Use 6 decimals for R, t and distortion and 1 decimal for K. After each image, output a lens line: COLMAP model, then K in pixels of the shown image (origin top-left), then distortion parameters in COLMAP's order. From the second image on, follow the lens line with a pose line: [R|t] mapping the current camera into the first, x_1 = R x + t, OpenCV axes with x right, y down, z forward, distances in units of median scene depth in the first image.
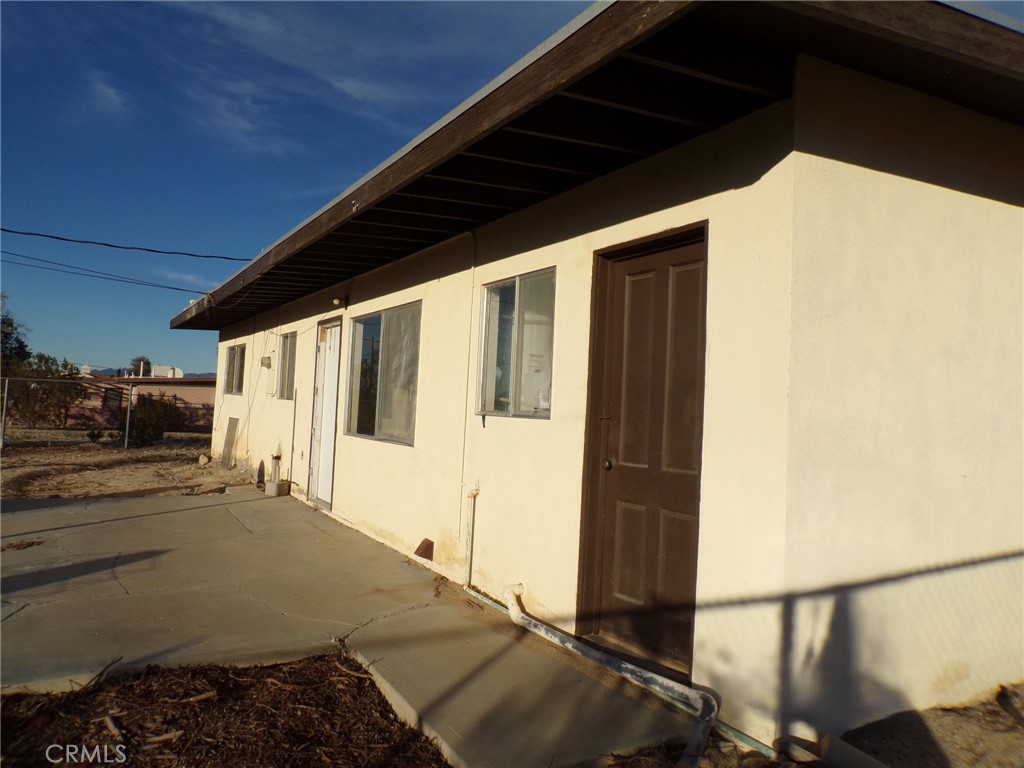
lens RADIAL K [[706.7, 0, 512.0], [0, 706.7, 384.0], [0, 0, 1]] dist [-0.023707, 0.002118]
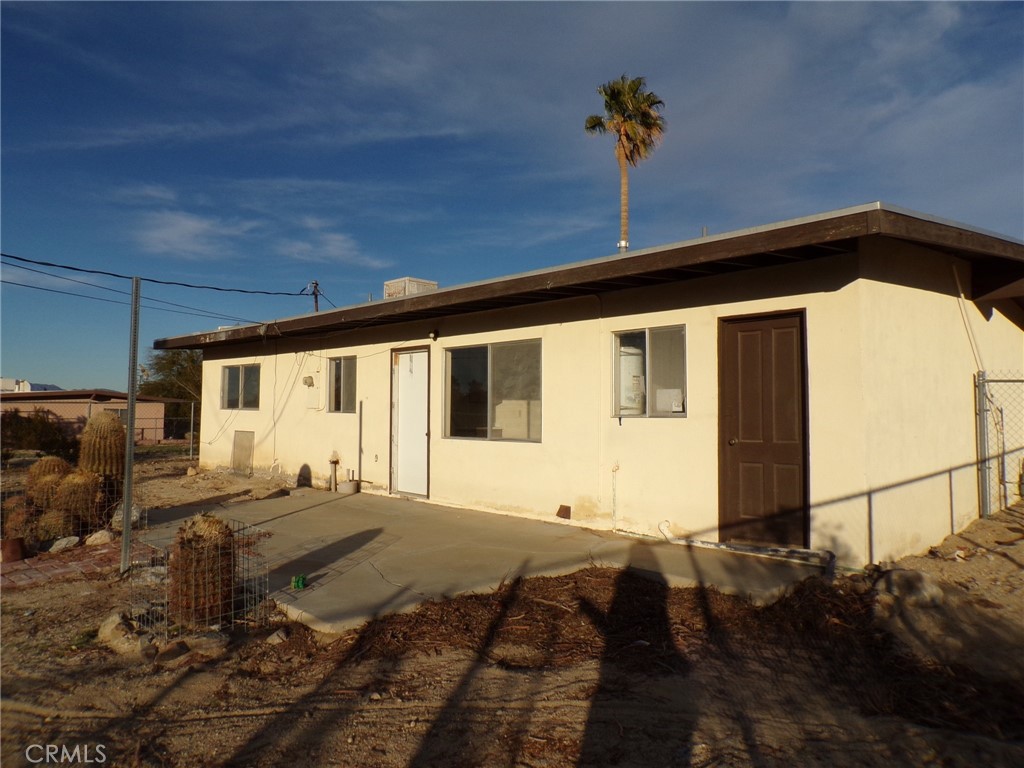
lens RADIAL K [[706.7, 0, 512.0], [0, 706.7, 384.0], [0, 0, 1]] dist [-0.023707, 0.002118]
pose [[0.969635, -0.040630, 0.241157, -0.674694], [0.039451, 0.999174, 0.009718, -0.055828], [-0.241353, 0.000091, 0.970437, -0.456881]]
